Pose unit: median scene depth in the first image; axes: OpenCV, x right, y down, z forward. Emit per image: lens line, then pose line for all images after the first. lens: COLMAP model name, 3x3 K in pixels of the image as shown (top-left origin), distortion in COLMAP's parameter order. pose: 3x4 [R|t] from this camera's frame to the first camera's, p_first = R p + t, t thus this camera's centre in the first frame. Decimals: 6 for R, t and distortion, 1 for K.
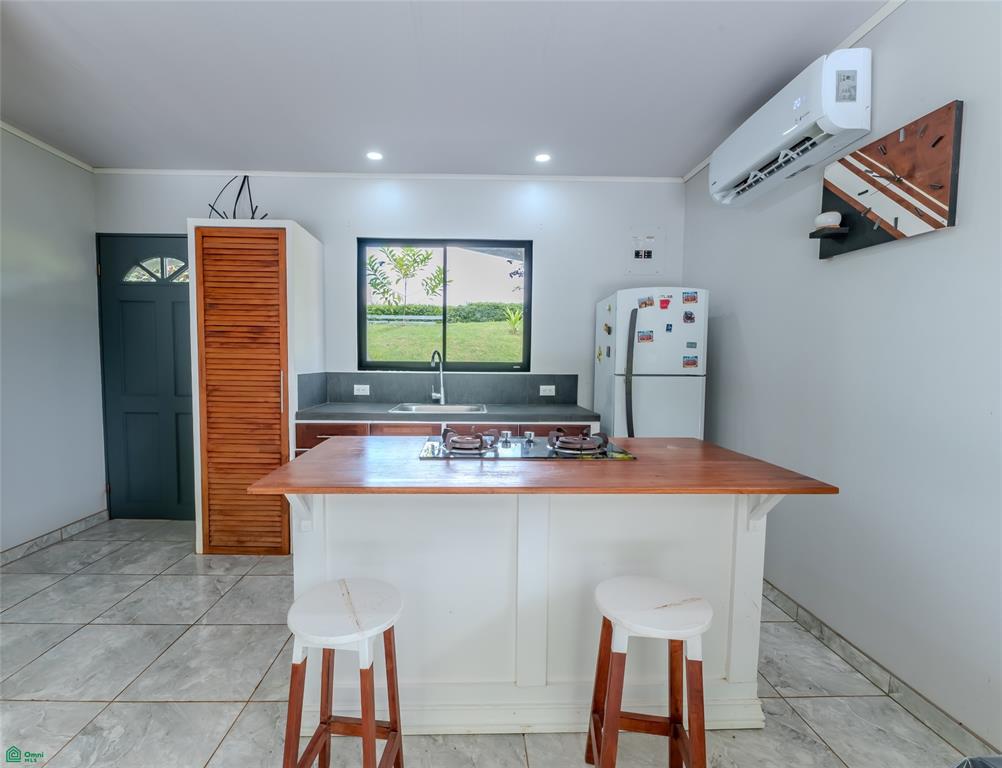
lens RADIAL K [[463.2, 0, 478.4], [0, 463.2, 391.4], [0, 0, 1]] dist [0.001939, -0.001557]
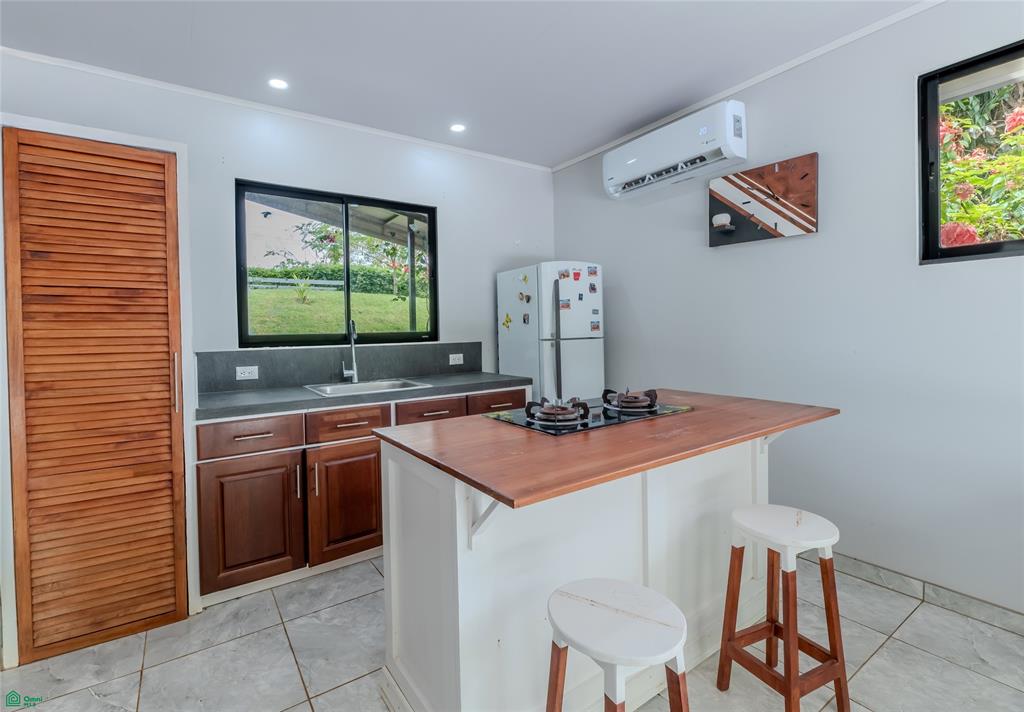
lens RADIAL K [[464.7, 0, 481.4], [0, 464.7, 336.1], [0, 0, 1]] dist [0.000469, -0.002193]
pose [[0.849575, -0.034017, 0.526370, -0.396338], [0.062312, 0.997403, -0.036115, -0.014814], [-0.523775, 0.063481, 0.849488, 0.159002]]
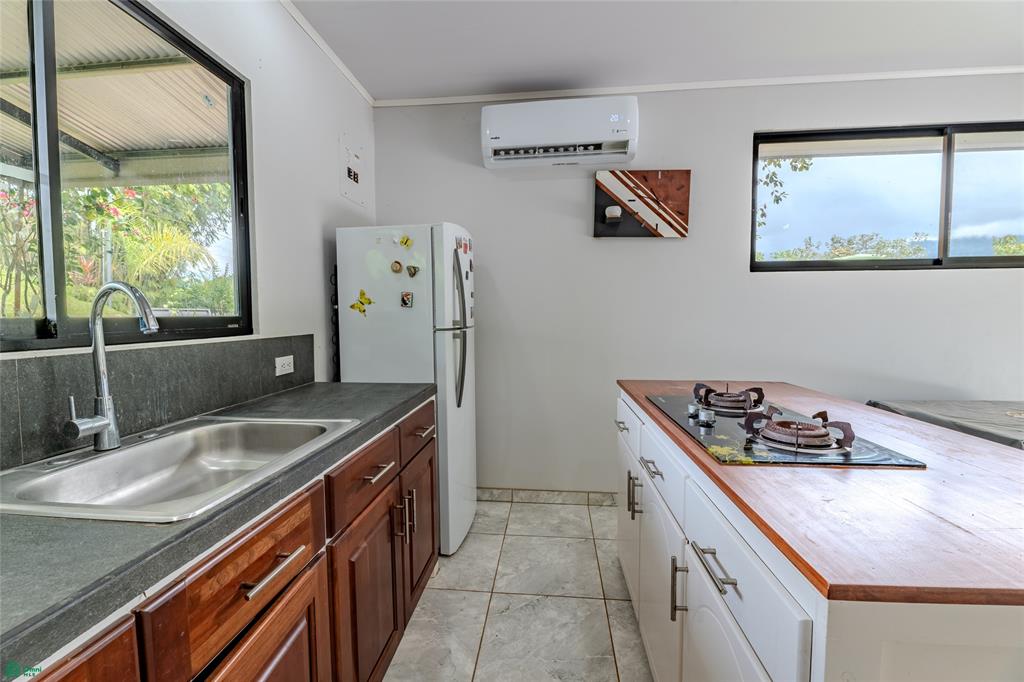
lens RADIAL K [[421.1, 0, 511.5], [0, 421.1, 337.4], [0, 0, 1]] dist [-0.000338, -0.000314]
pose [[0.122432, -0.065342, 0.990324, -0.400931], [0.070436, 0.995886, 0.057001, -0.055740], [-0.989974, 0.062775, 0.126531, 0.803333]]
